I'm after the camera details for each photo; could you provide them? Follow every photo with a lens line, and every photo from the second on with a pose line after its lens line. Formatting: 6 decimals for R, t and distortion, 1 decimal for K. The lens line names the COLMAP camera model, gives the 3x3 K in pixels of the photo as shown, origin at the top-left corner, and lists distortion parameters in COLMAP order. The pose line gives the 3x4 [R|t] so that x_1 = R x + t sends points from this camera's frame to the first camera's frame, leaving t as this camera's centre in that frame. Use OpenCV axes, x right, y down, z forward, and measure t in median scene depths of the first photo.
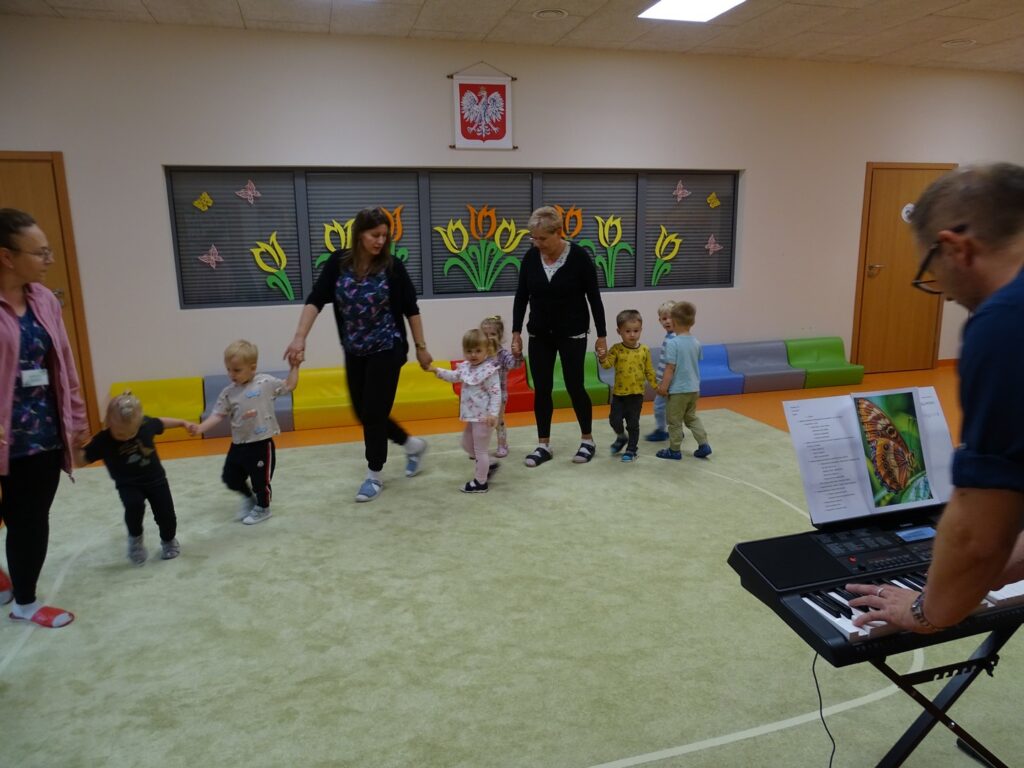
lens RADIAL K [[725.4, 0, 503.4], [0, 725.4, 383.1], [0, 0, 1]] dist [-0.009524, 0.010505]
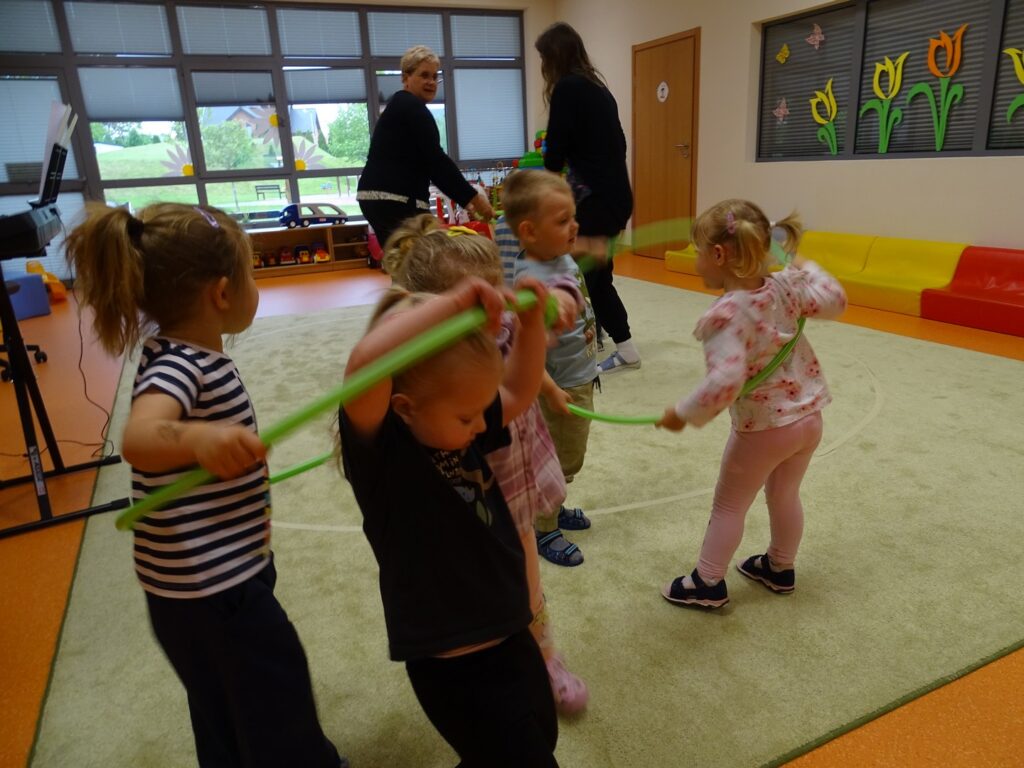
lens RADIAL K [[725.4, 0, 511.3], [0, 725.4, 388.5], [0, 0, 1]] dist [-0.009524, 0.010505]
pose [[0.144825, 0.310357, -0.939523, 0.581410], [-0.144115, 0.946025, 0.290290, -0.038815], [0.978906, 0.093358, 0.181735, 0.428176]]
